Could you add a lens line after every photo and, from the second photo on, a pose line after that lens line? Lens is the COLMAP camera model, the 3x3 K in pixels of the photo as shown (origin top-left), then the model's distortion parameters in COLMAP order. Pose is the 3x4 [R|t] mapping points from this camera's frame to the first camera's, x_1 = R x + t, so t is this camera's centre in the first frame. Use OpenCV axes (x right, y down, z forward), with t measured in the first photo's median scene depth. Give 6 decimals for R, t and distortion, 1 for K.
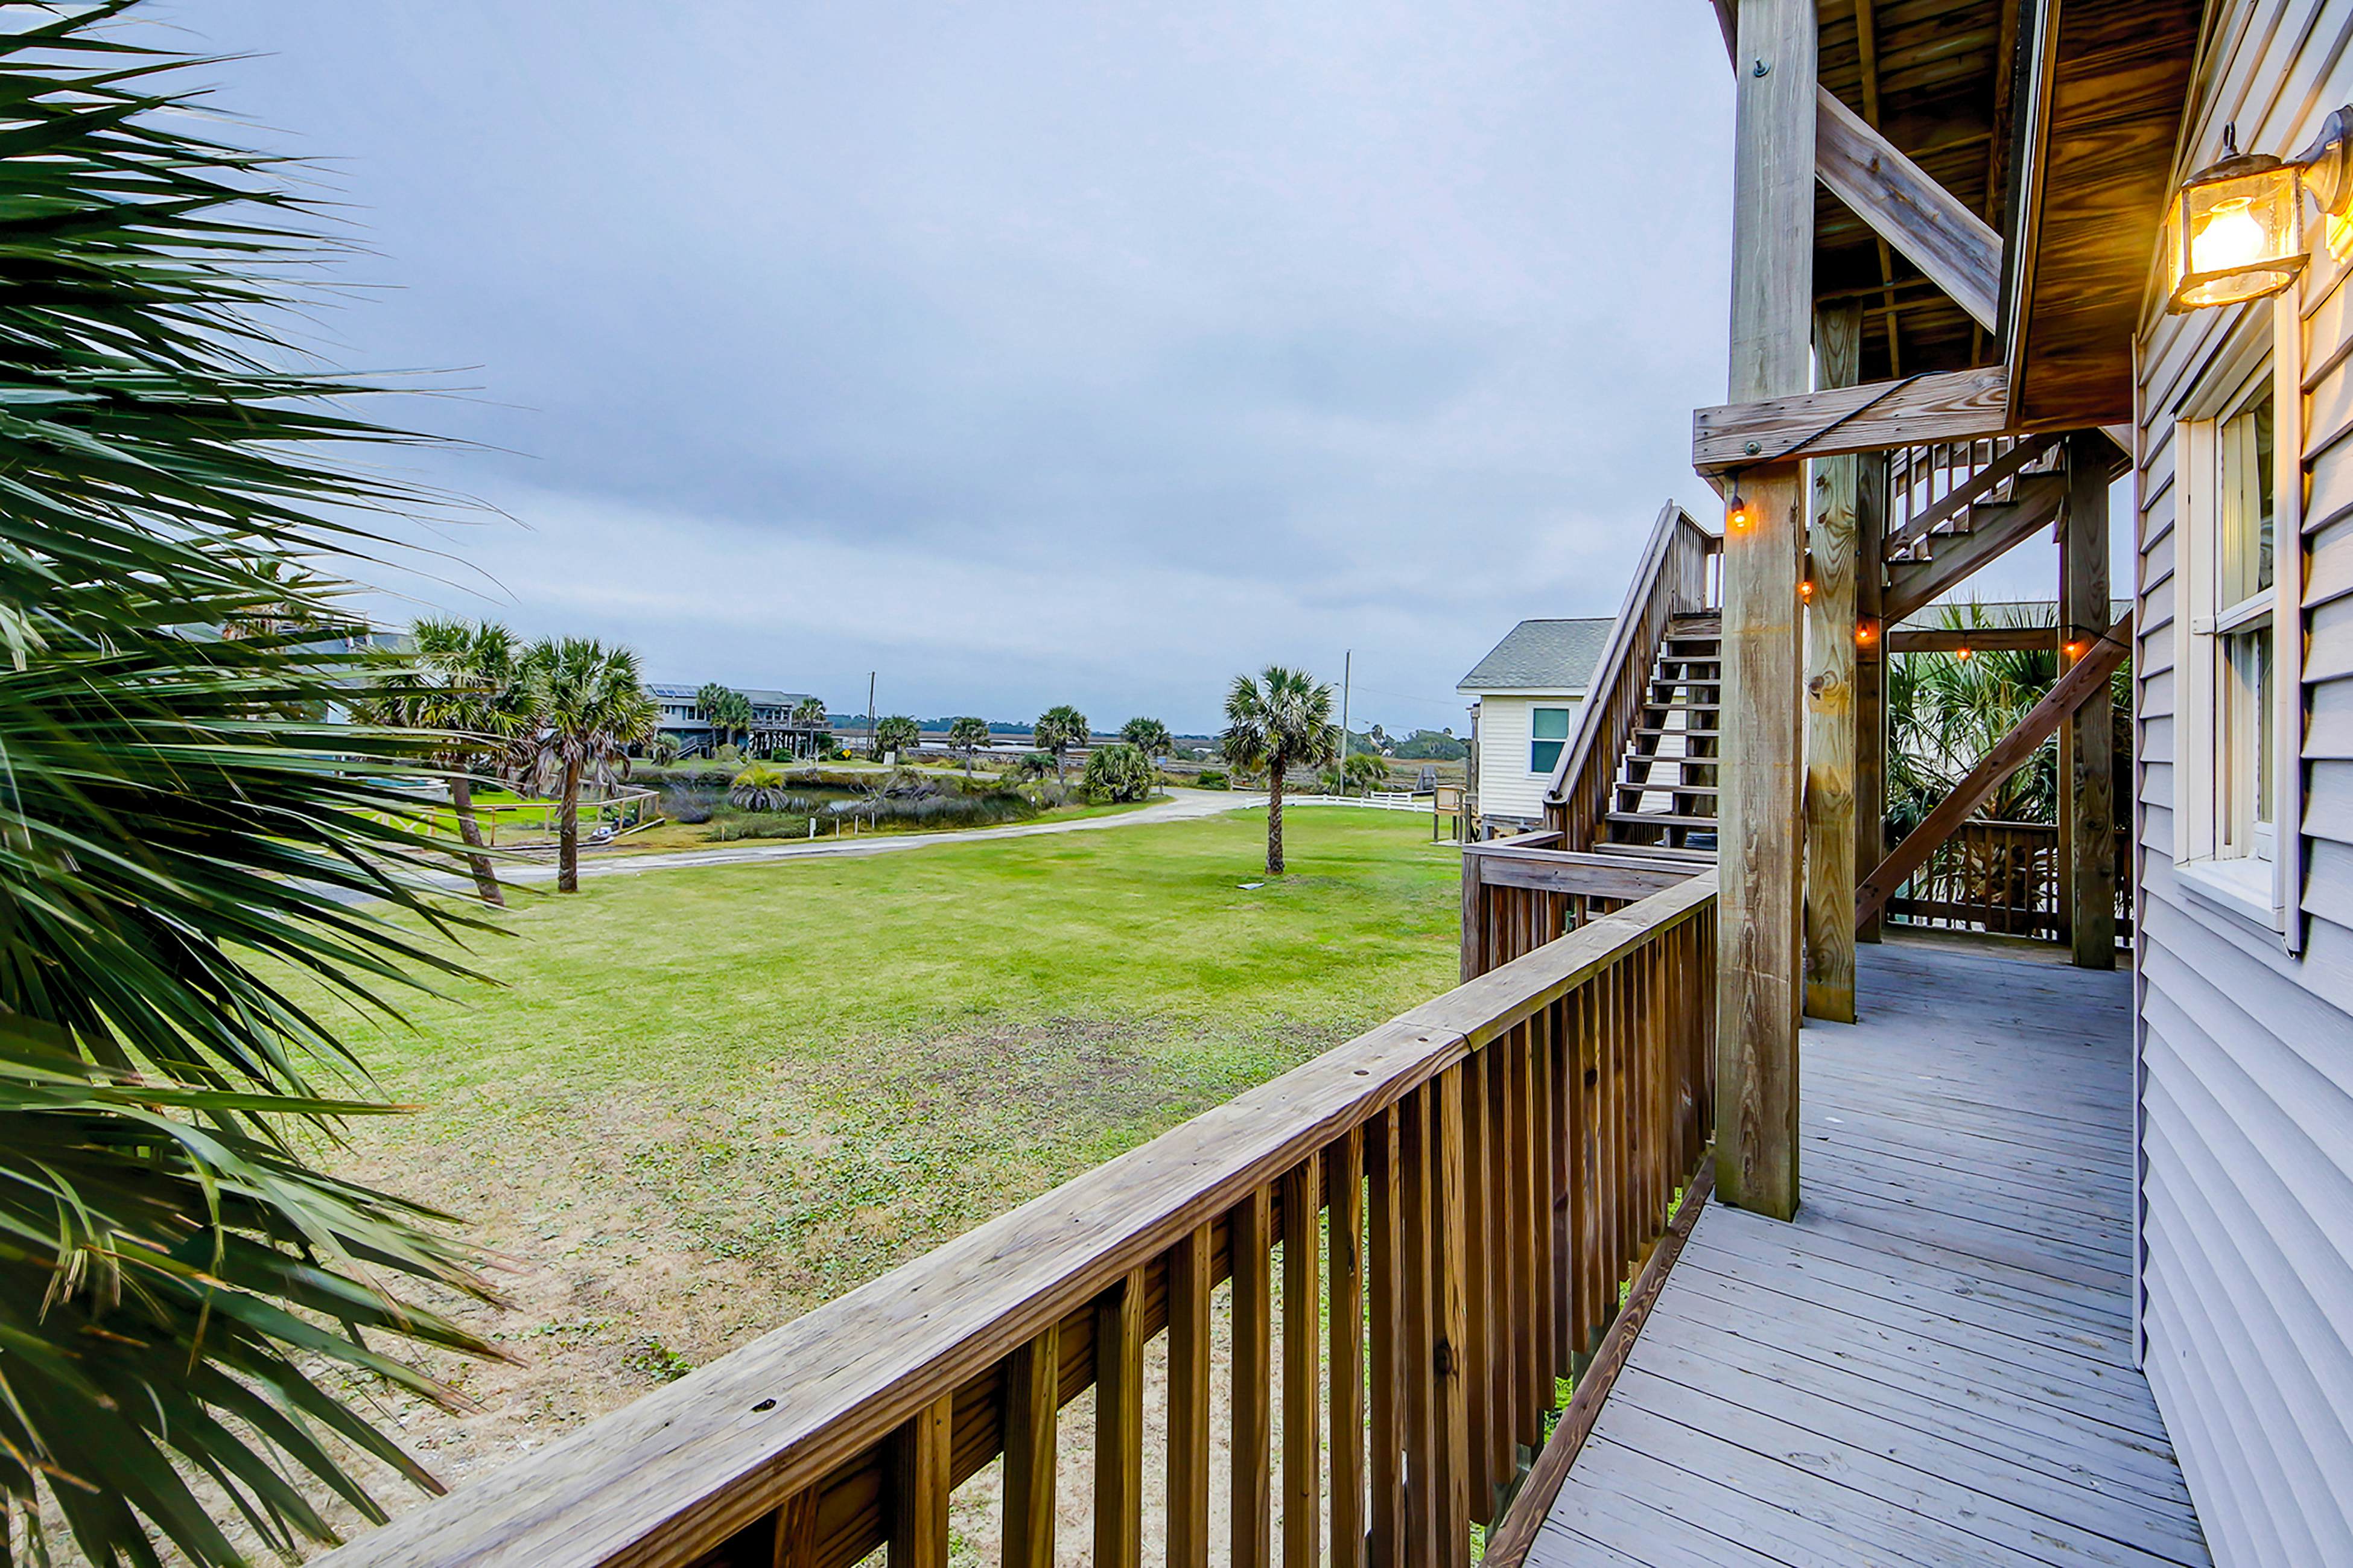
lens RADIAL K [[1045.7, 0, 1176.5], [0, 1045.7, 784.0], [0, 0, 1]] dist [-0.002295, -0.000619]
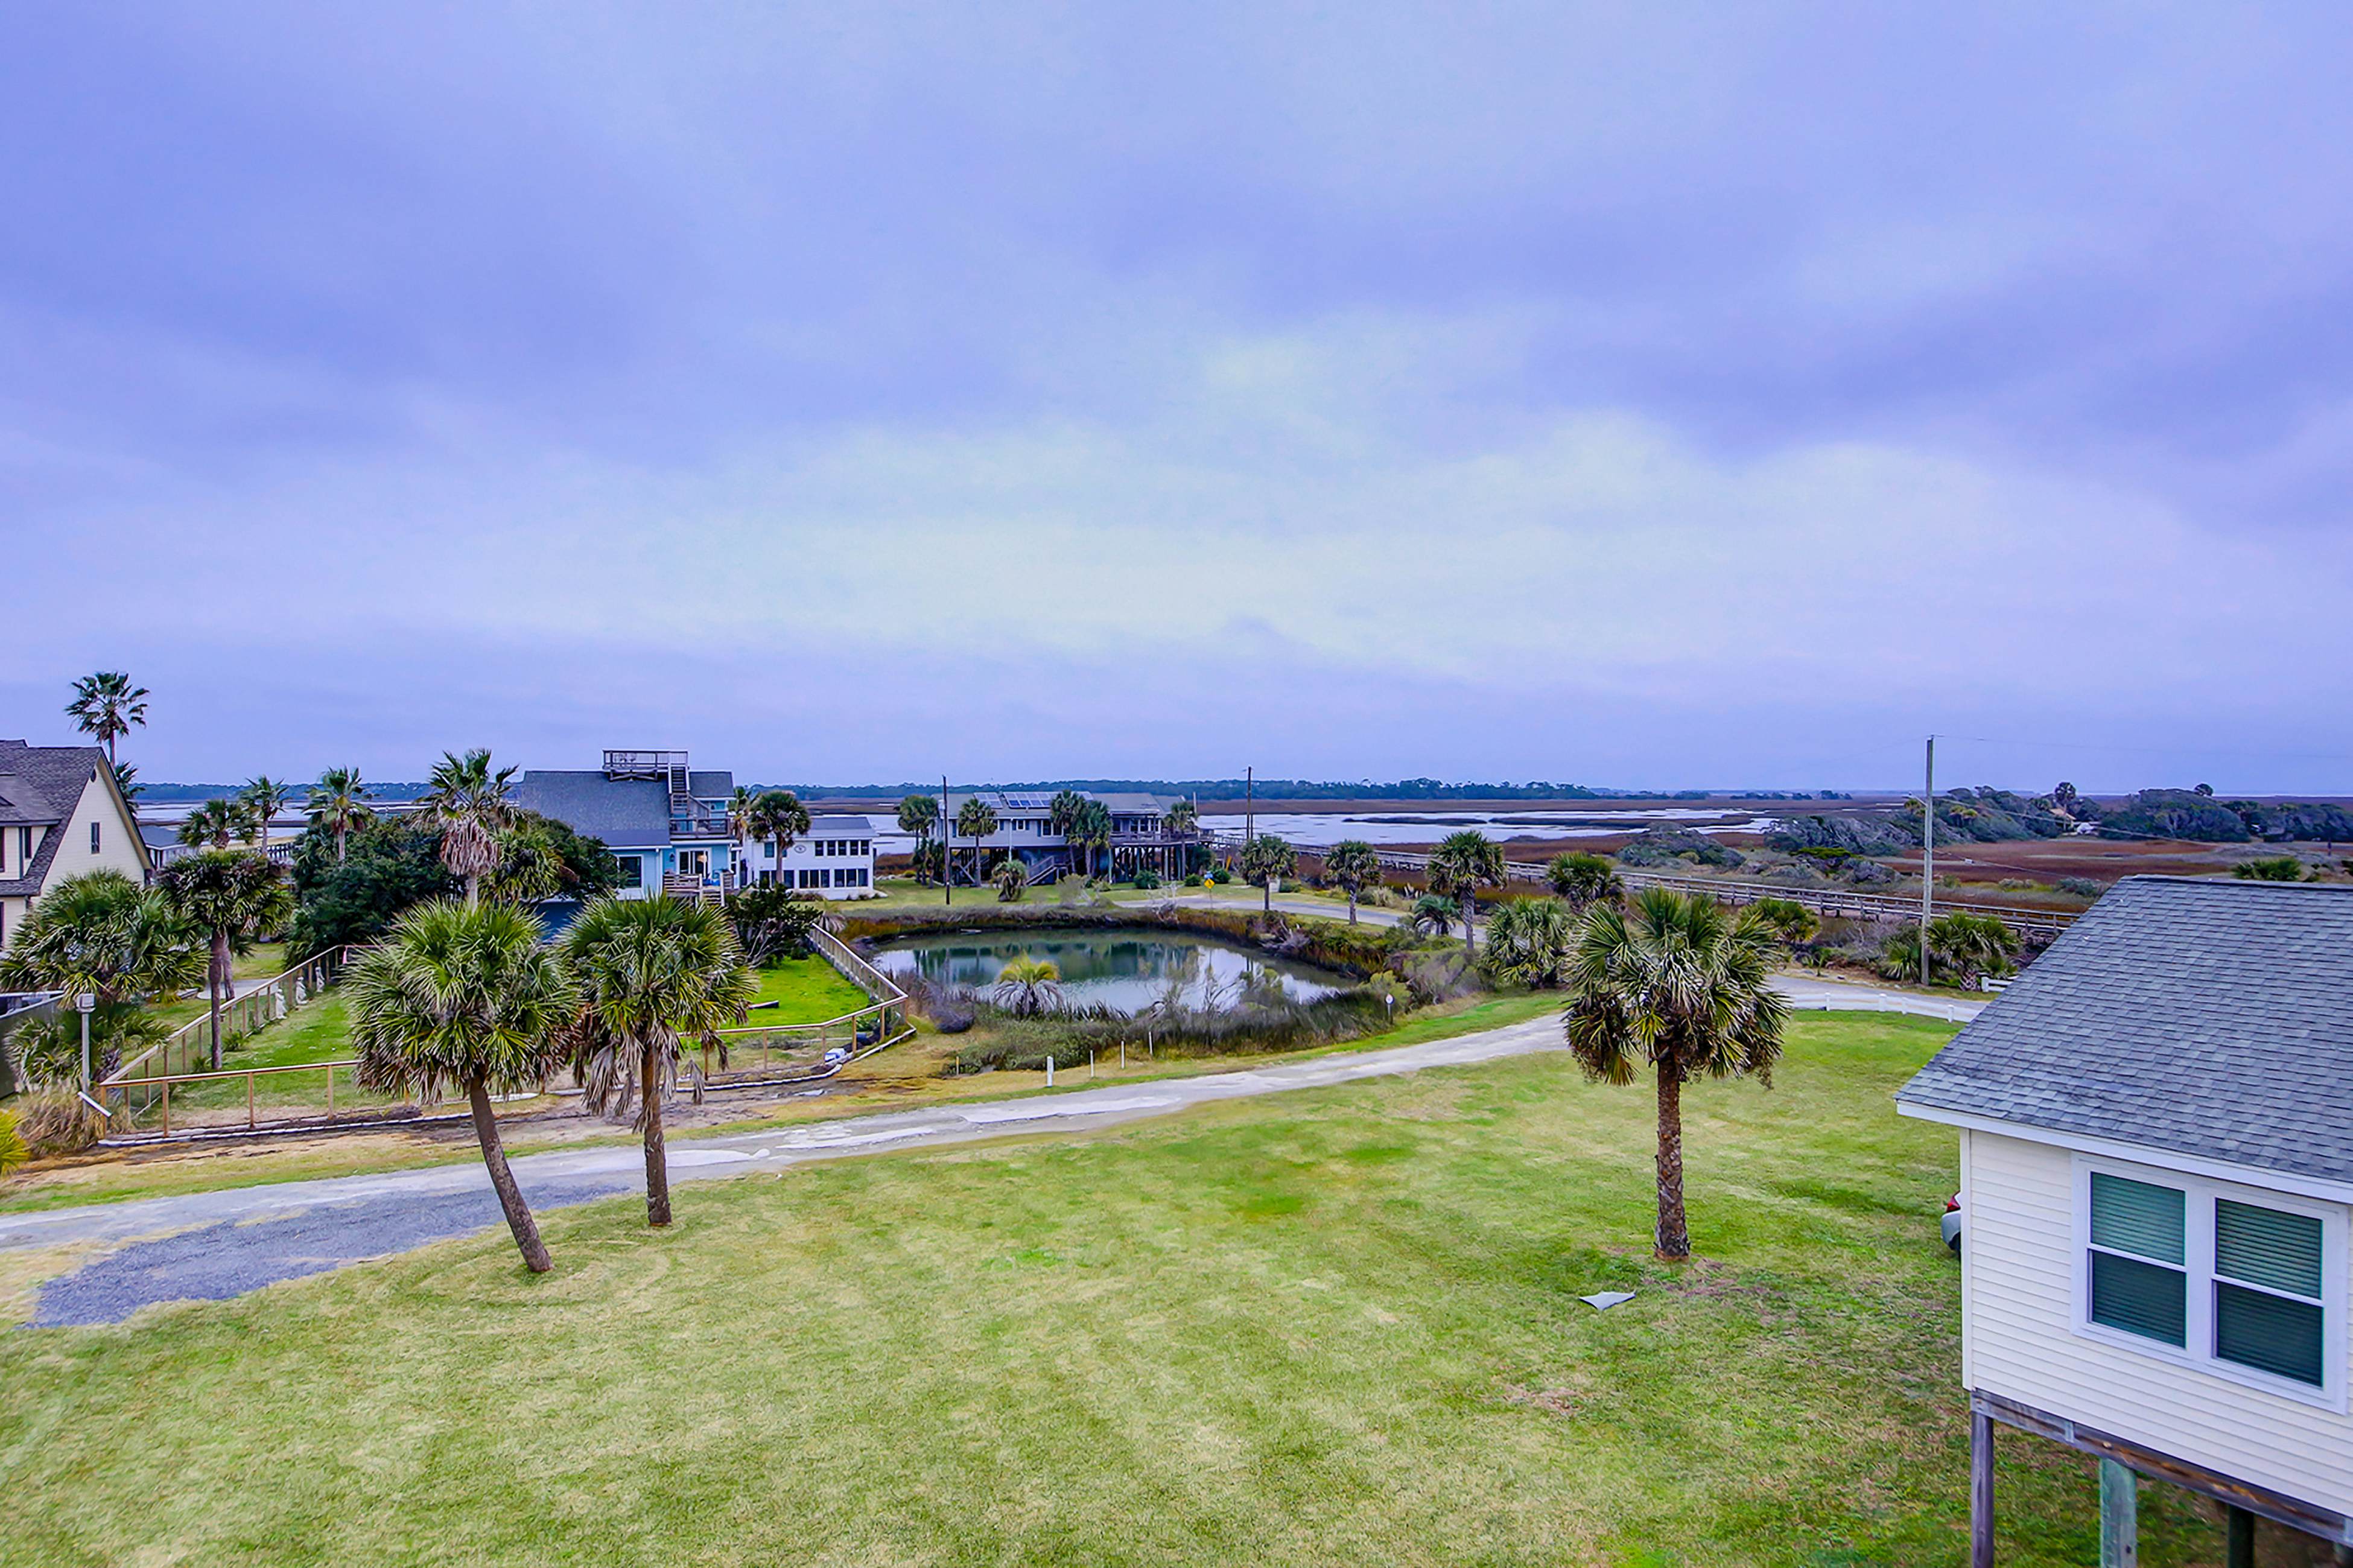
lens RADIAL K [[1336.5, 0, 1176.5], [0, 1336.5, 784.0], [0, 0, 1]] dist [-0.004932, -0.000546]
pose [[0.906775, -0.044909, -0.419216, 0.092821], [0.032532, 0.998799, -0.036628, -0.085044], [0.420358, 0.019576, 0.907147, 0.136878]]
